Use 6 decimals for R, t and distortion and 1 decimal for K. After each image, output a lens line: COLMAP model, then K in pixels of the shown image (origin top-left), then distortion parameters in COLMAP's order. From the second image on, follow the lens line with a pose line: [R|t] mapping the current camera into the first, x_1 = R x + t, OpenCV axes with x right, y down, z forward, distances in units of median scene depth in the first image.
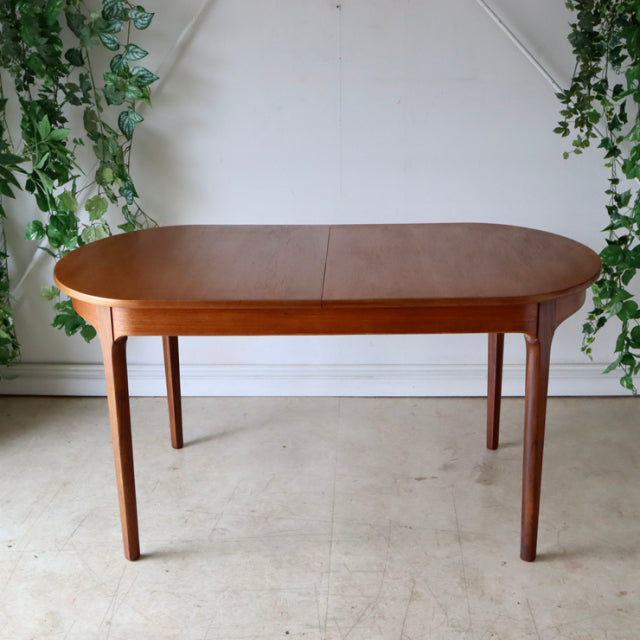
lens RADIAL K [[1048.4, 0, 306.2], [0, 1048.4, 333.2], [0, 0, 1]] dist [-0.045107, 0.000000]
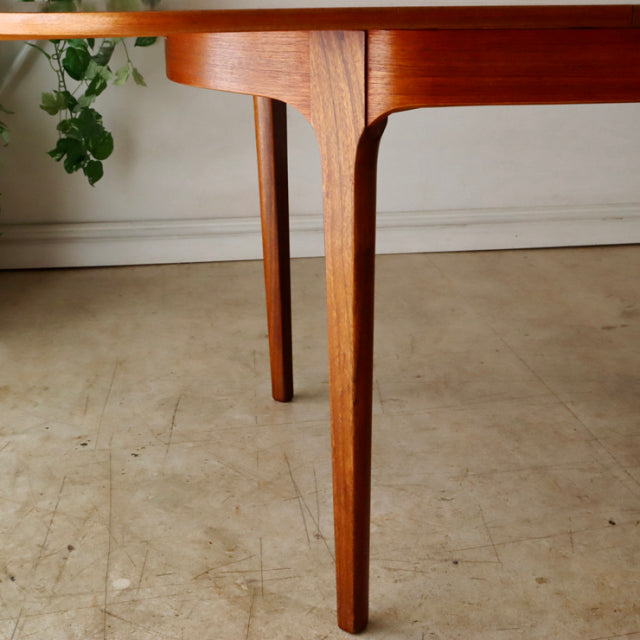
lens RADIAL K [[1048.4, 0, 323.0], [0, 1048.4, 324.4], [0, 0, 1]] dist [-0.045107, 0.000000]
pose [[0.982246, -0.050372, 0.180710, -0.213568], [0.045564, 0.998491, 0.030660, 0.100488], [-0.181982, -0.021881, 0.983058, 0.298050]]
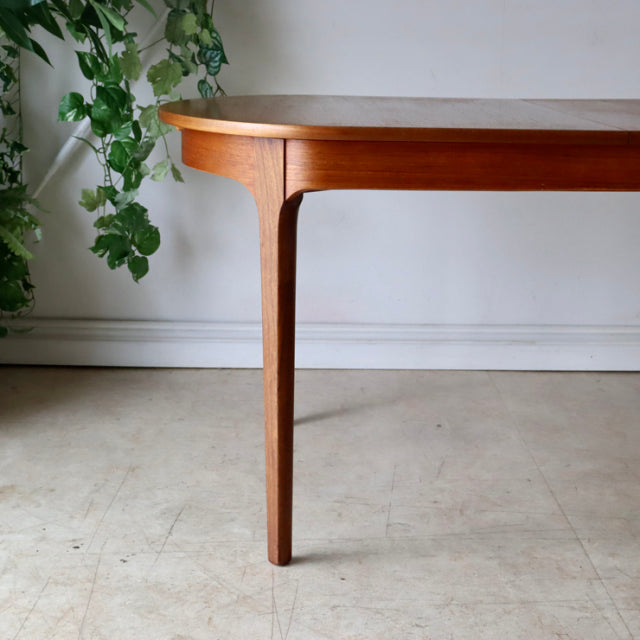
lens RADIAL K [[1264.4, 0, 319.9], [0, 1264.4, 321.0], [0, 0, 1]] dist [0.033614, 0.000000]
pose [[0.997560, 0.013439, 0.068510, -0.162013], [-0.008862, 0.997735, -0.066679, 0.099345], [-0.069251, 0.065909, 0.995420, 0.184930]]
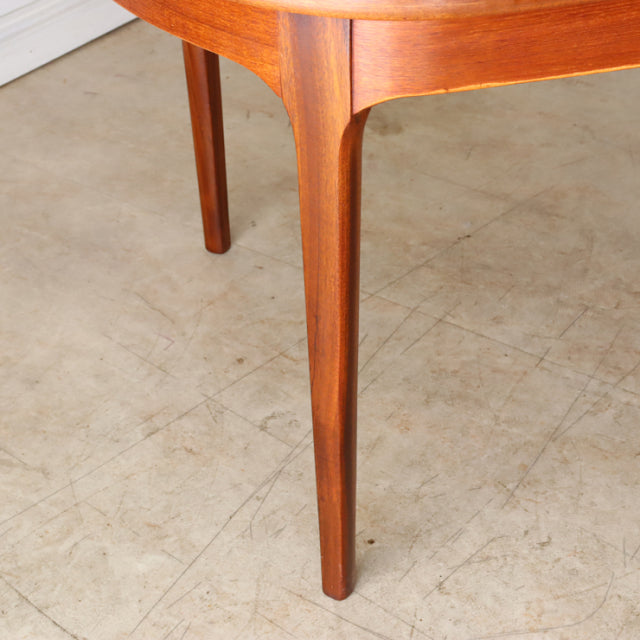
lens RADIAL K [[1264.4, 0, 325.7], [0, 1264.4, 325.4], [0, 0, 1]] dist [0.033614, 0.000000]
pose [[0.541928, -0.498340, 0.676735, -0.380503], [0.260712, 0.865191, 0.428339, -0.078763], [-0.798964, -0.055695, 0.598795, 0.554052]]
